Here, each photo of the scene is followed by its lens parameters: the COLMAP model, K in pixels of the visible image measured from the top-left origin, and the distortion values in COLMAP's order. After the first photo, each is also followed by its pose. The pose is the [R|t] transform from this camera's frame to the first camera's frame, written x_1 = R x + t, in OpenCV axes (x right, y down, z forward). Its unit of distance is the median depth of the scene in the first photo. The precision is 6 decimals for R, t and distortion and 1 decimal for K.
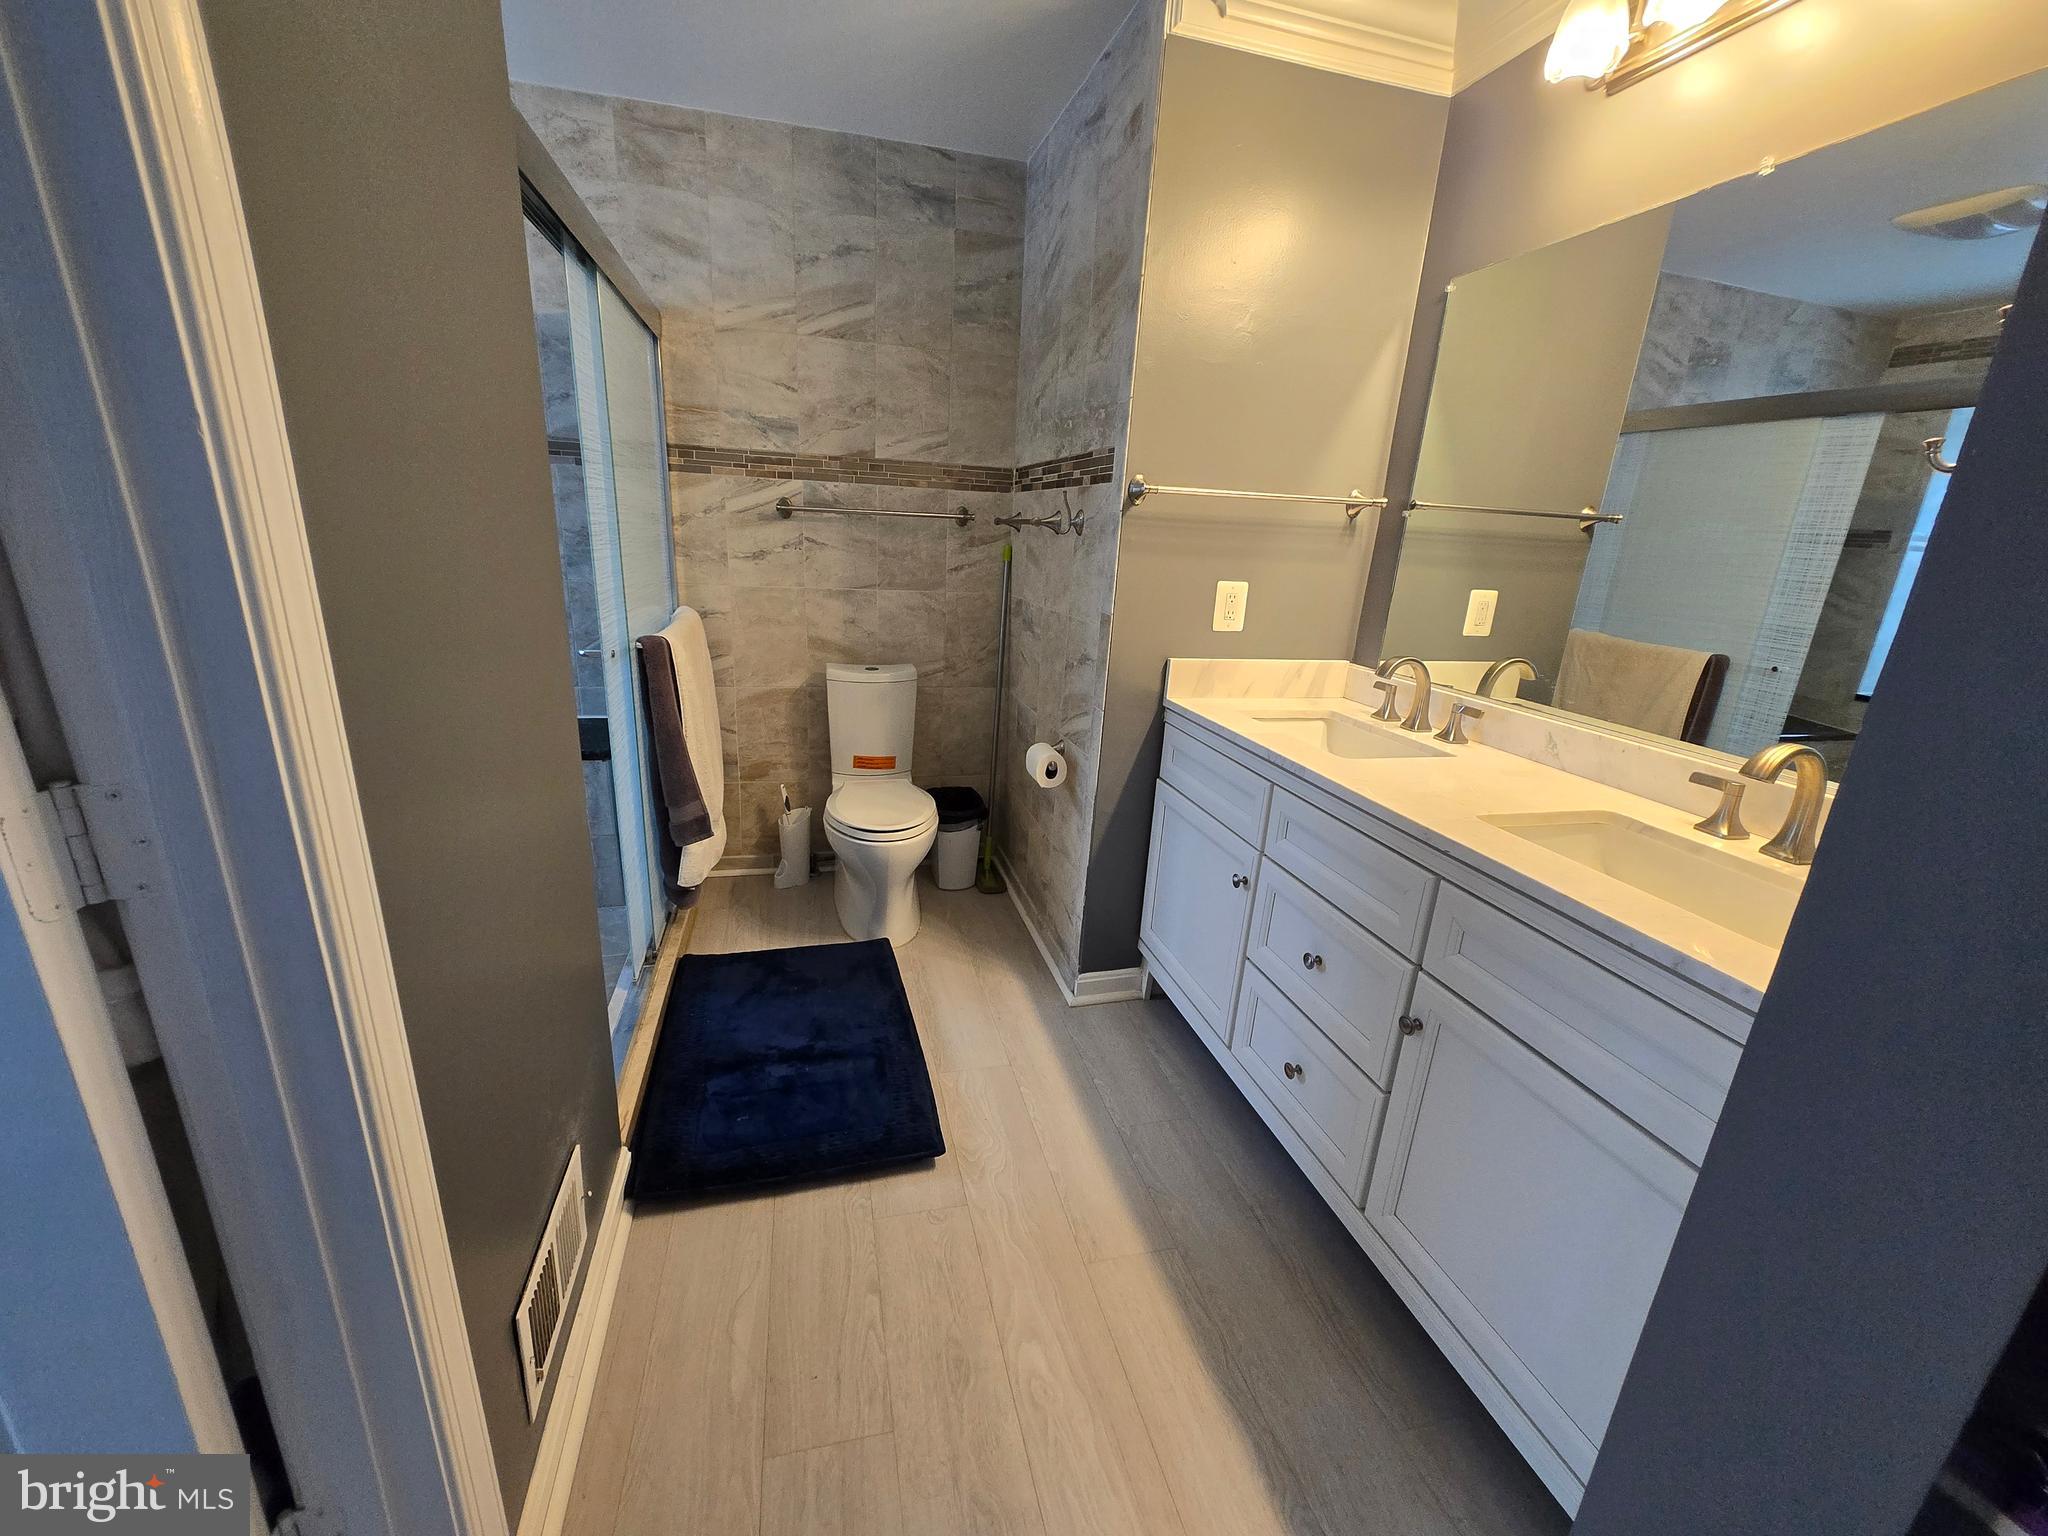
lens RADIAL K [[801.3, 0, 1010.5], [0, 801.3, 771.5], [0, 0, 1]] dist [0.003561, -0.000546]
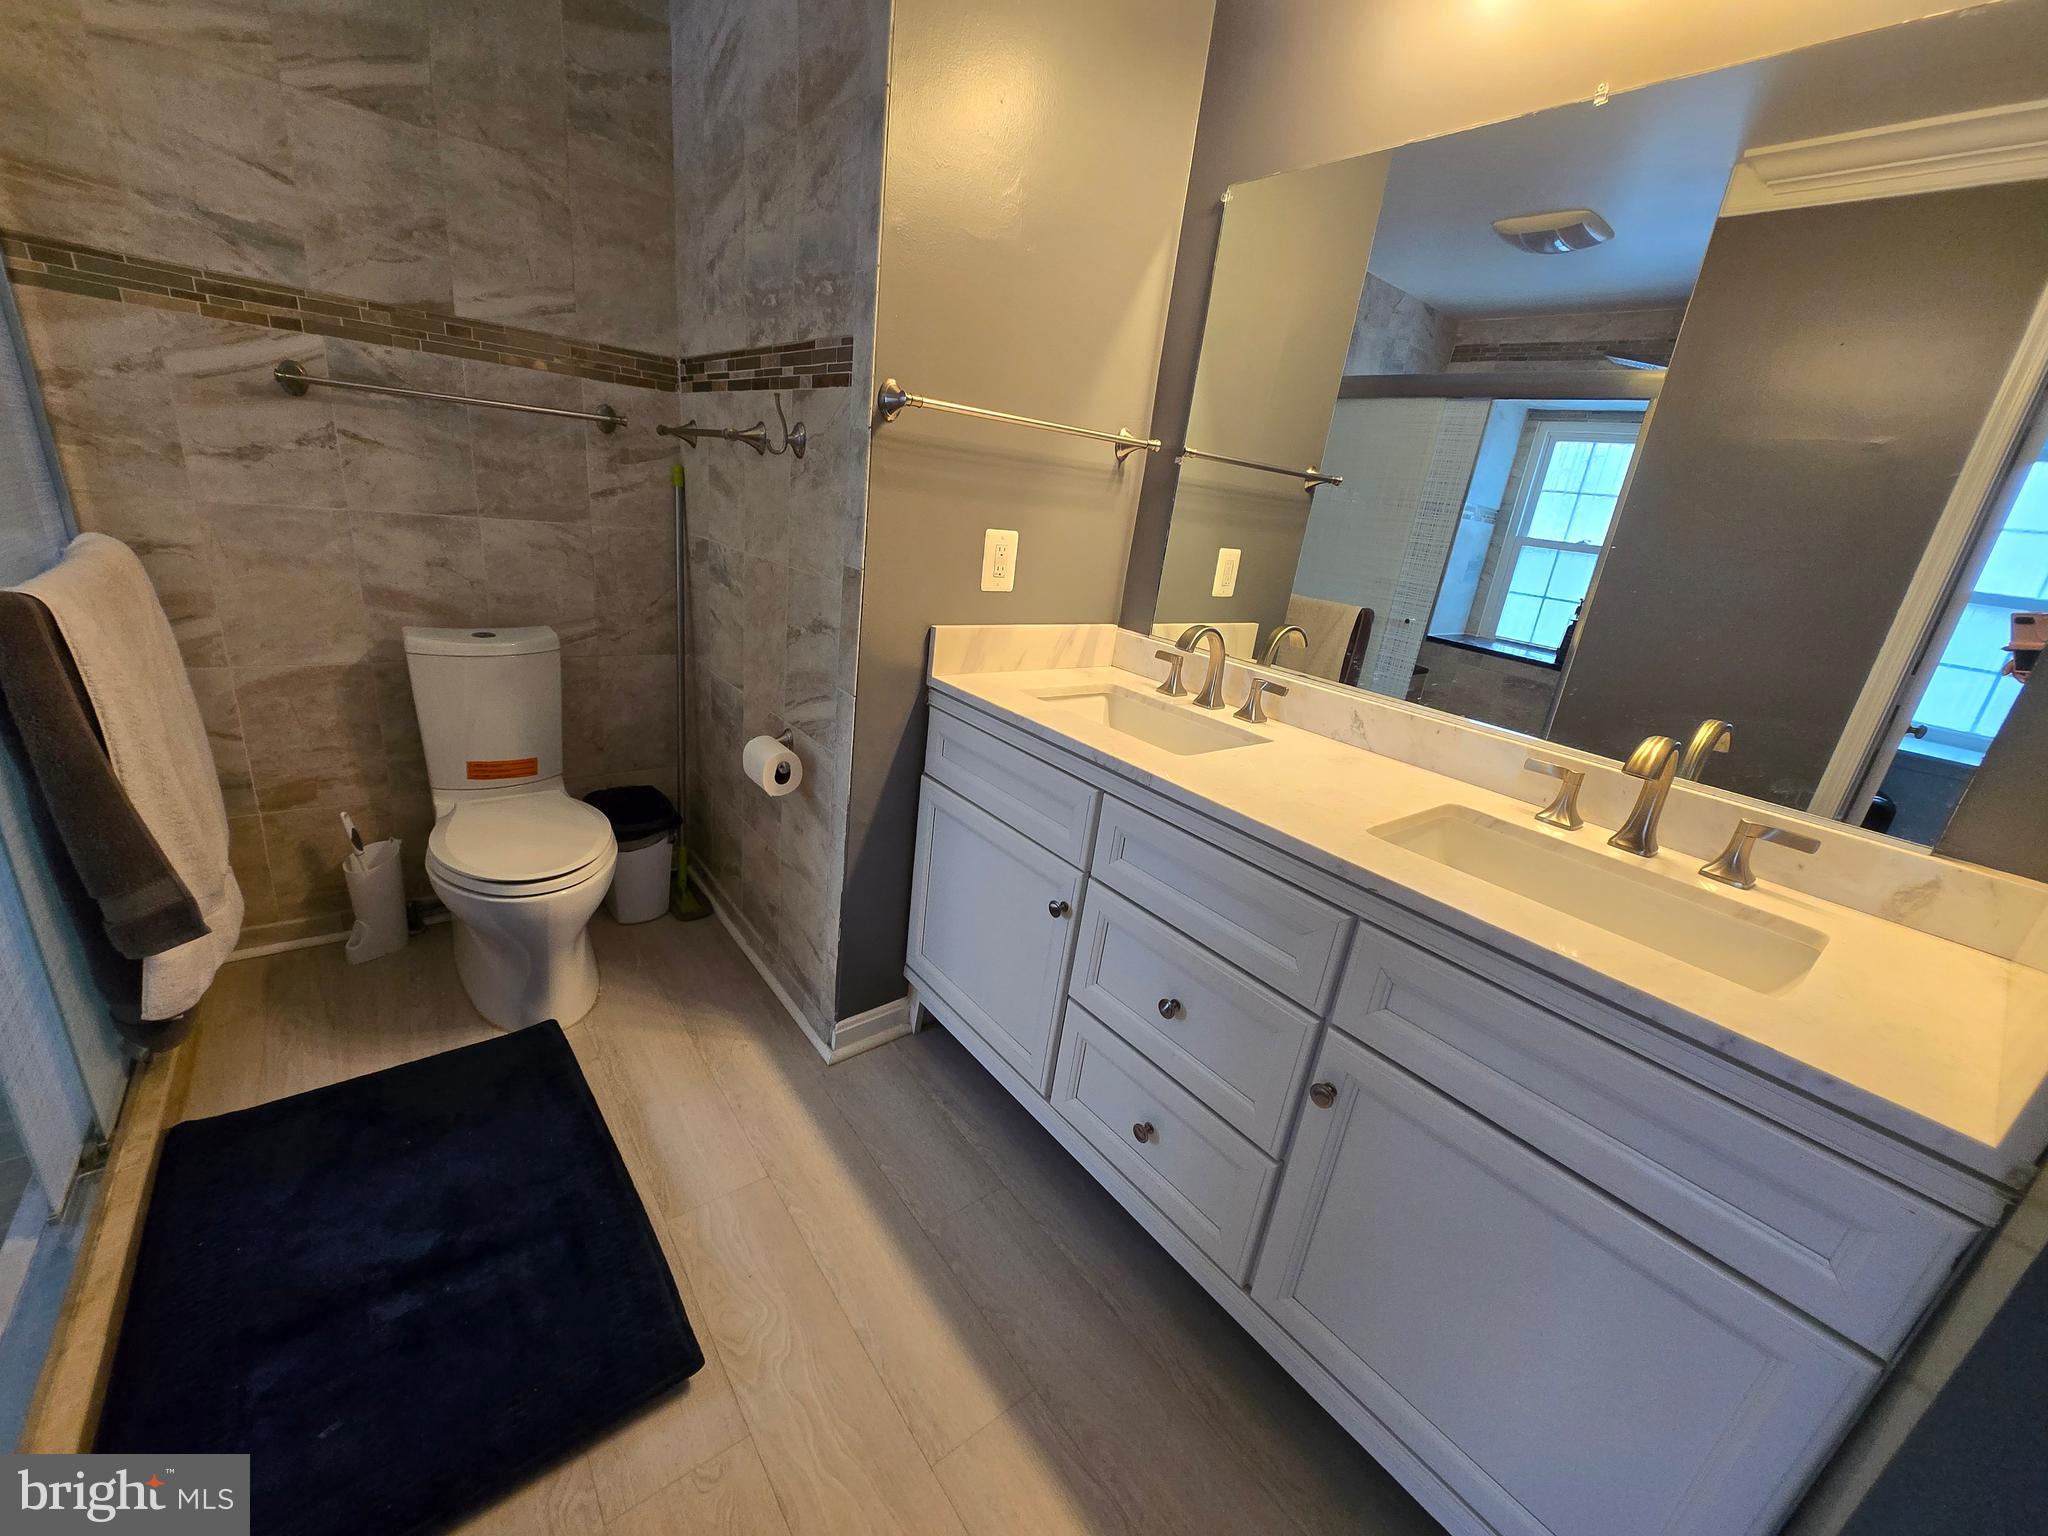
lens RADIAL K [[801.3, 0, 1010.5], [0, 801.3, 771.5], [0, 0, 1]] dist [0.003561, -0.000546]
pose [[0.912701, -0.083725, 0.399958, -0.052085], [0.053037, 0.994777, 0.087213, -0.054130], [-0.405171, -0.058387, 0.912375, 0.204288]]
